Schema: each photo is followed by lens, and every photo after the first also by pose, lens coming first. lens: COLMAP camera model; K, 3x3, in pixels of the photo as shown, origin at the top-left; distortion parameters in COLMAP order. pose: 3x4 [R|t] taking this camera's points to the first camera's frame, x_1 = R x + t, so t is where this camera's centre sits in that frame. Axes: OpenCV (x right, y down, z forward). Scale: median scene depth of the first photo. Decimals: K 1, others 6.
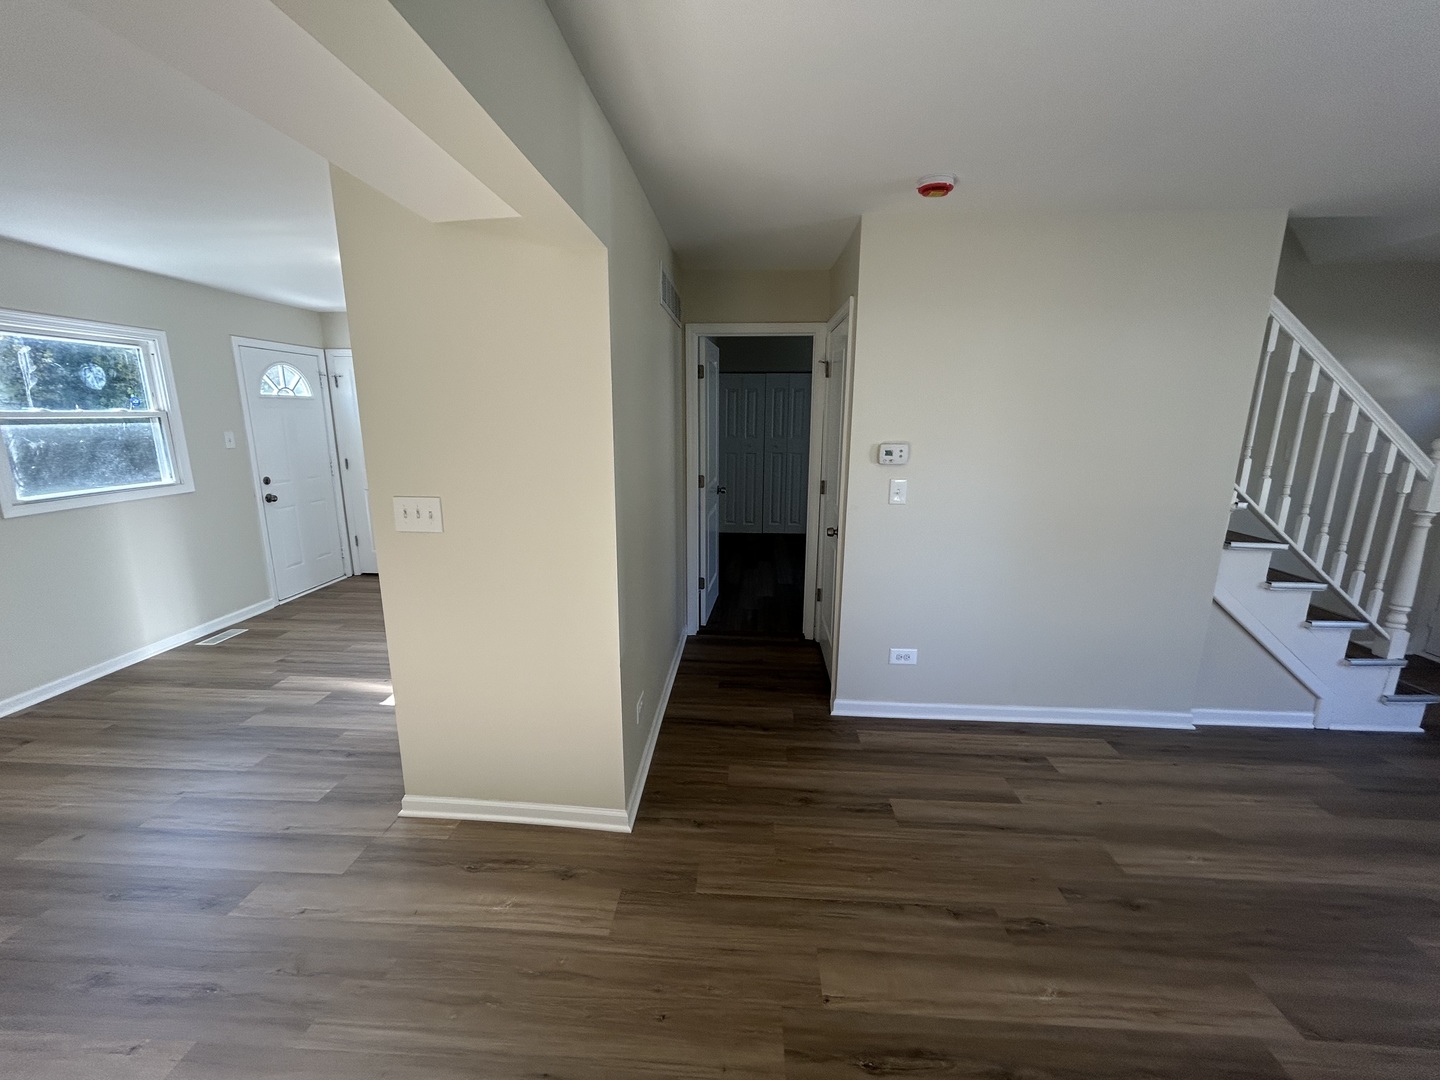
lens RADIAL K [[582.1, 0, 720.0], [0, 582.1, 540.0], [0, 0, 1]] dist [-0.000753, 0.000742]
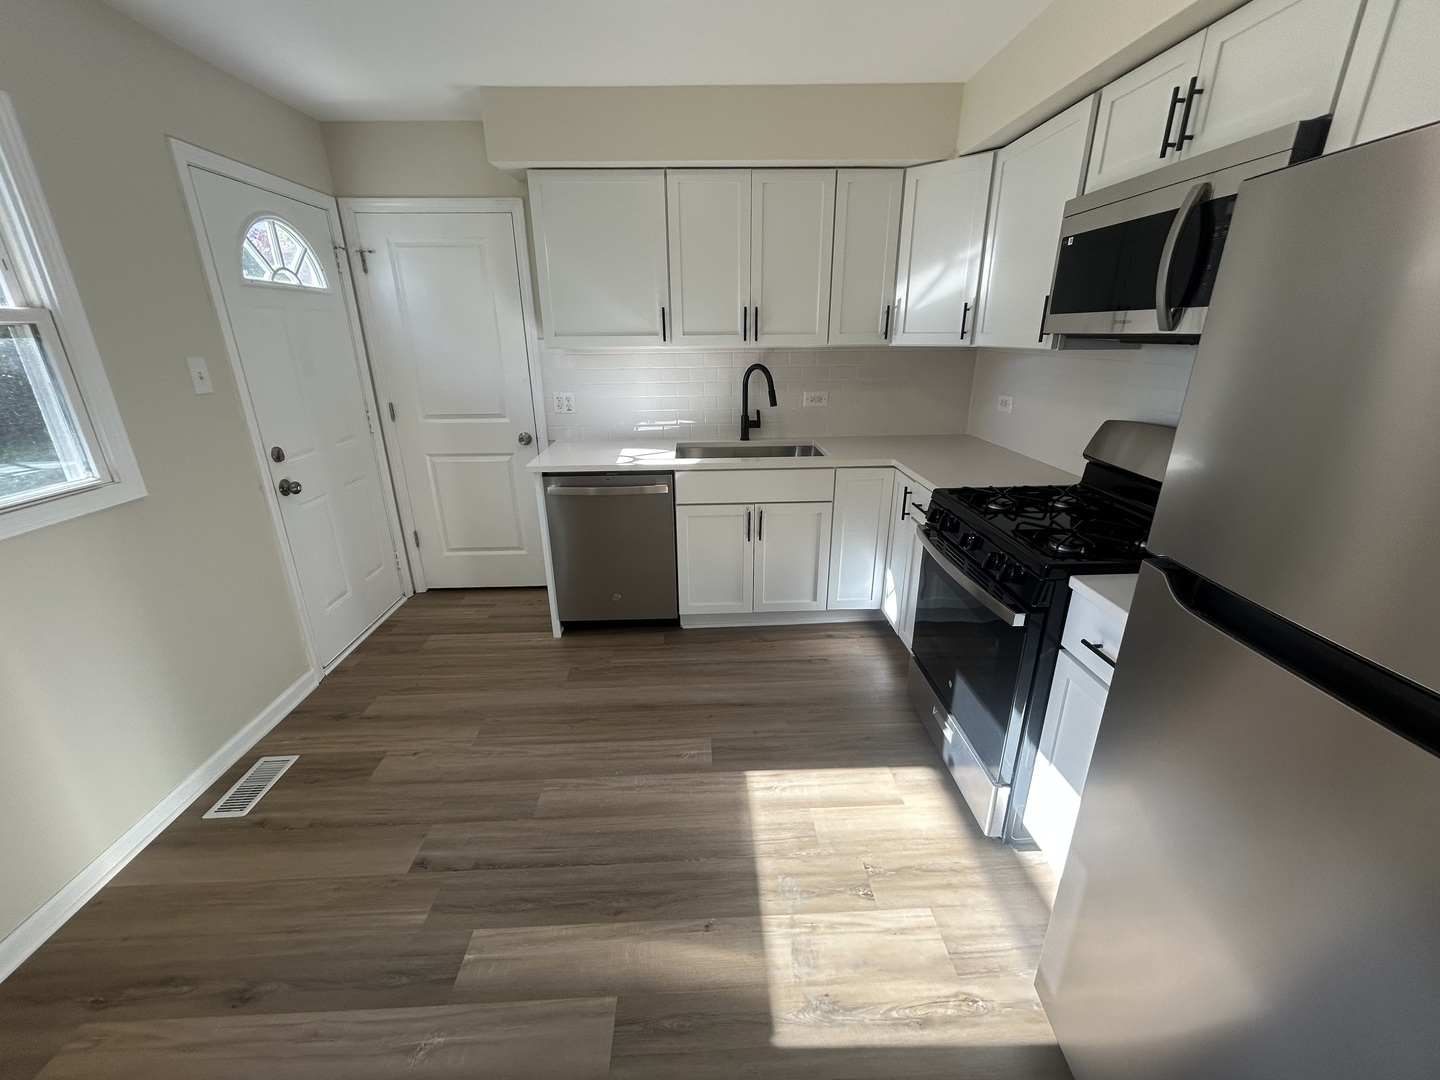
lens RADIAL K [[585.5, 0, 720.6], [0, 585.5, 538.5], [0, 0, 1]] dist [-0.001191, 0.000037]
pose [[0.995082, -0.046062, 0.087696, -0.698849], [0.034416, 0.990921, 0.129963, -0.131046], [-0.092886, -0.126306, 0.987633, 0.706247]]
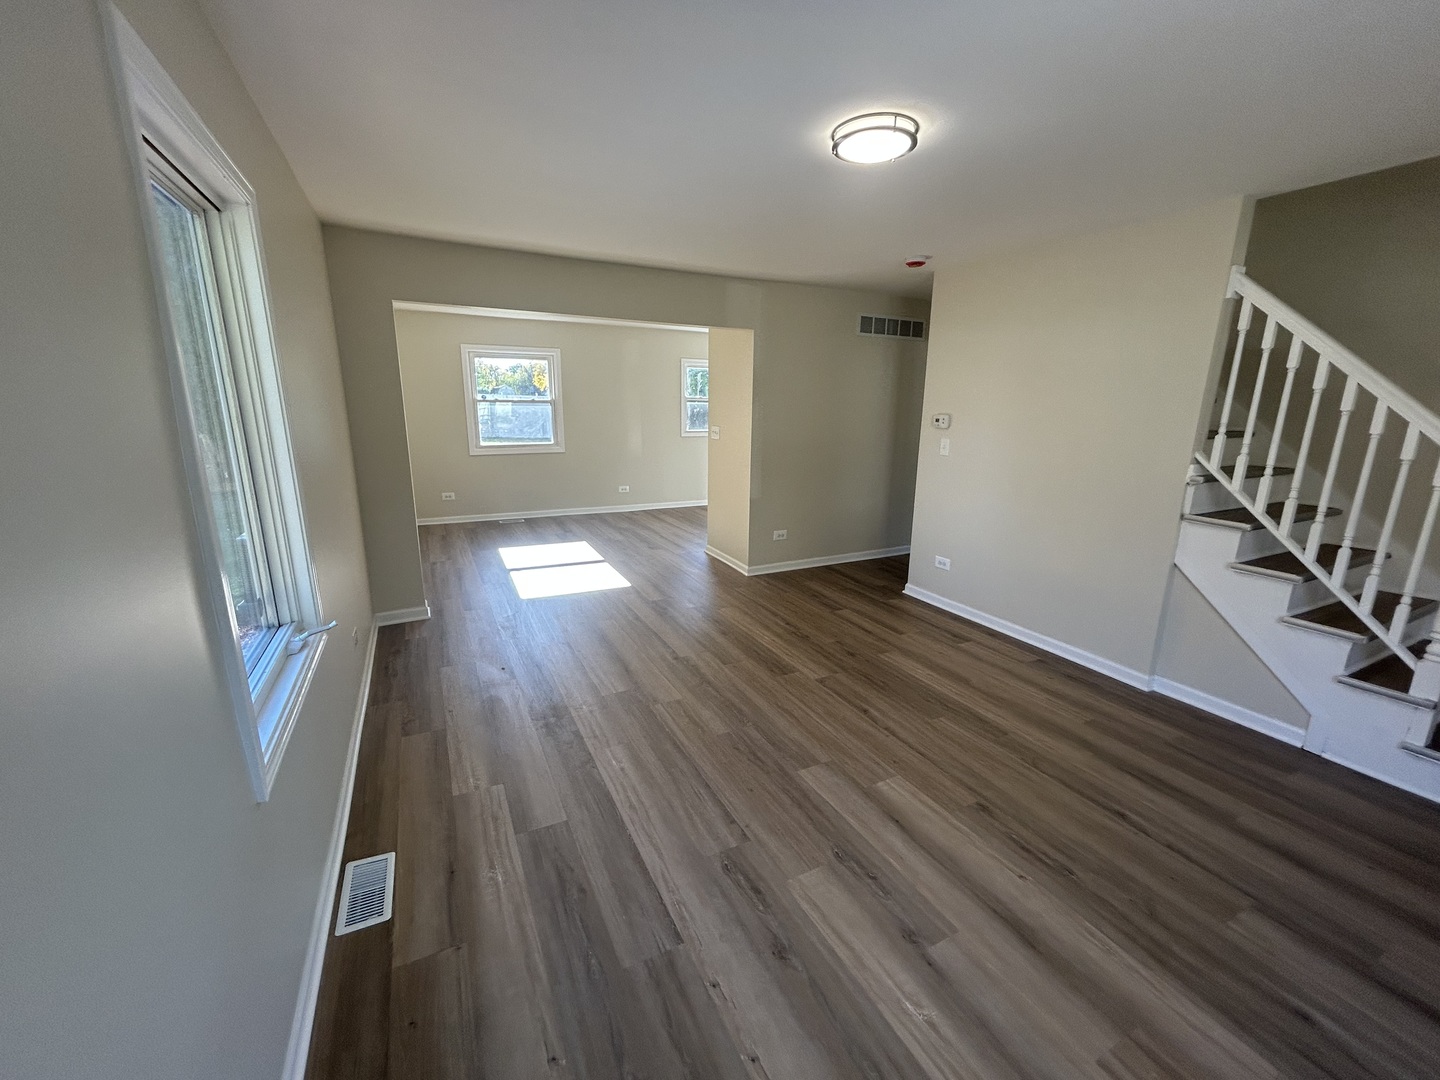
lens RADIAL K [[582.1, 0, 720.0], [0, 582.1, 540.0], [0, 0, 1]] dist [-0.000753, 0.000742]
pose [[0.504288, 0.200408, -0.839958, 1.303522], [-0.194204, 0.974100, 0.115819, 0.088144], [0.841414, 0.104717, 0.530147, -0.252612]]
